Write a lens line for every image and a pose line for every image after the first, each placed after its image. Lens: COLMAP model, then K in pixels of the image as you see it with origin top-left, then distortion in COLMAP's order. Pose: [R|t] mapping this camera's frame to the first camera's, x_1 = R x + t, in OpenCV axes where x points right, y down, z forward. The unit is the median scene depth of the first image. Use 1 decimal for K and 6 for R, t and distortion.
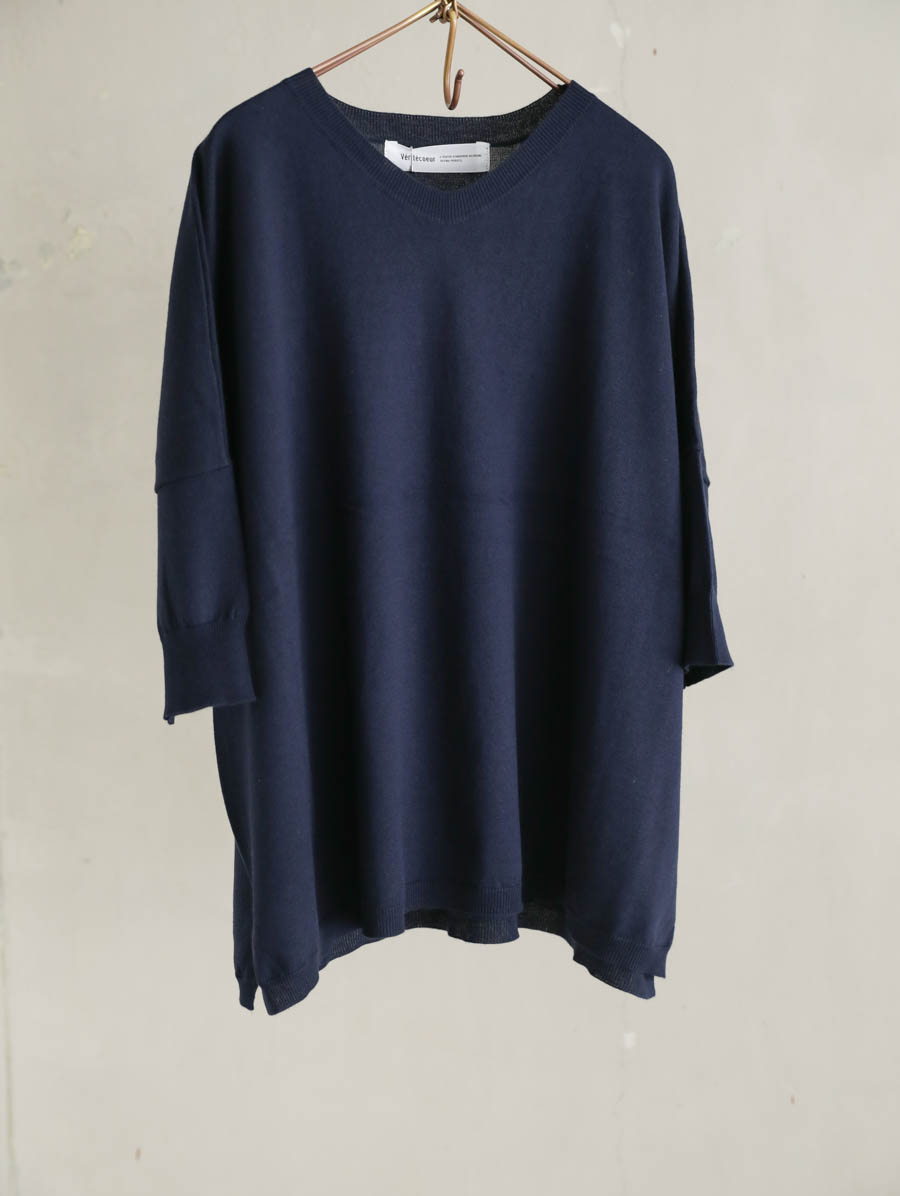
lens RADIAL K [[1770.8, 0, 461.7], [0, 1770.8, 599.6], [0, 0, 1]] dist [0.104891, 0.000000]
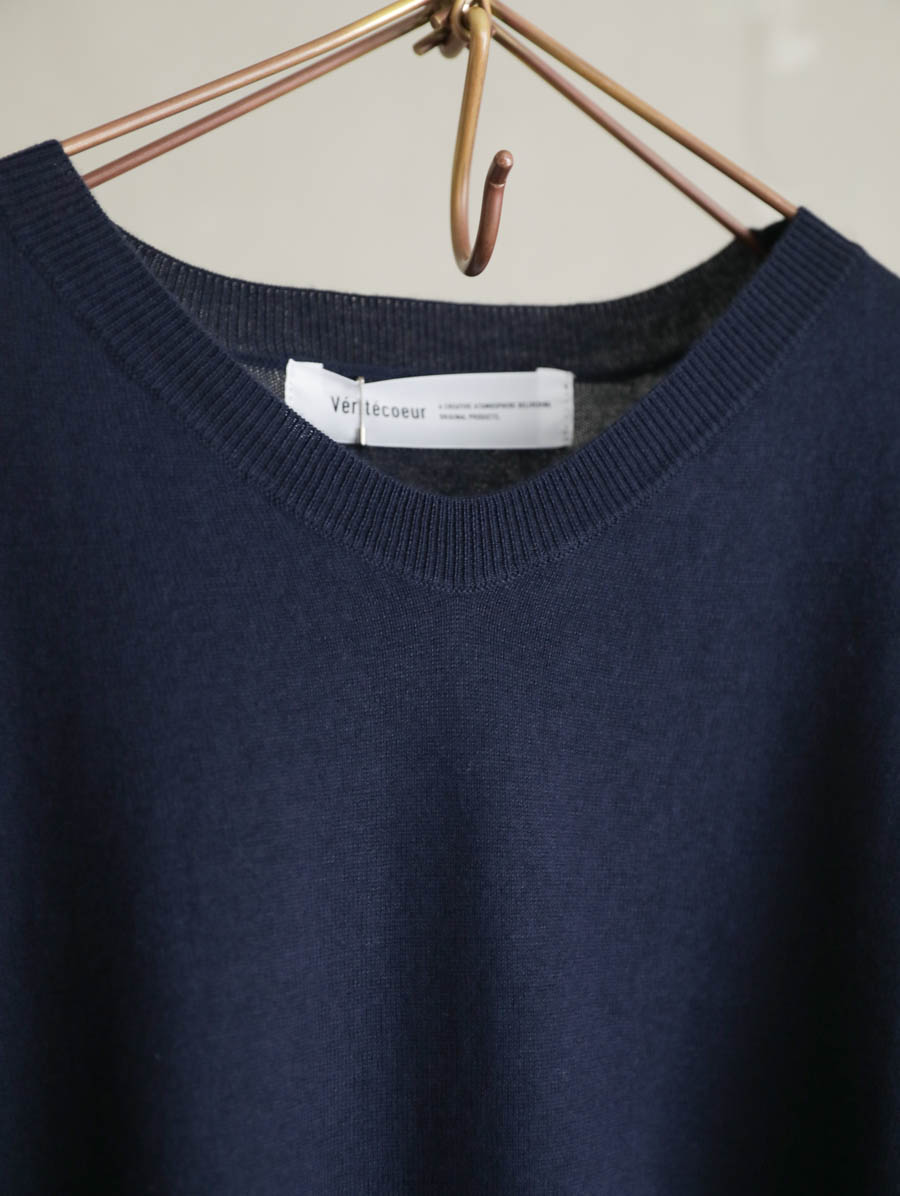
lens RADIAL K [[1770.8, 0, 448.1], [0, 1770.8, 600.6], [0, 0, 1]] dist [0.104891, 0.000000]
pose [[0.999987, 0.005018, -0.000999, -0.009898], [-0.005114, 0.986585, -0.163168, -0.151737], [0.000166, 0.163171, 0.986598, 0.655816]]
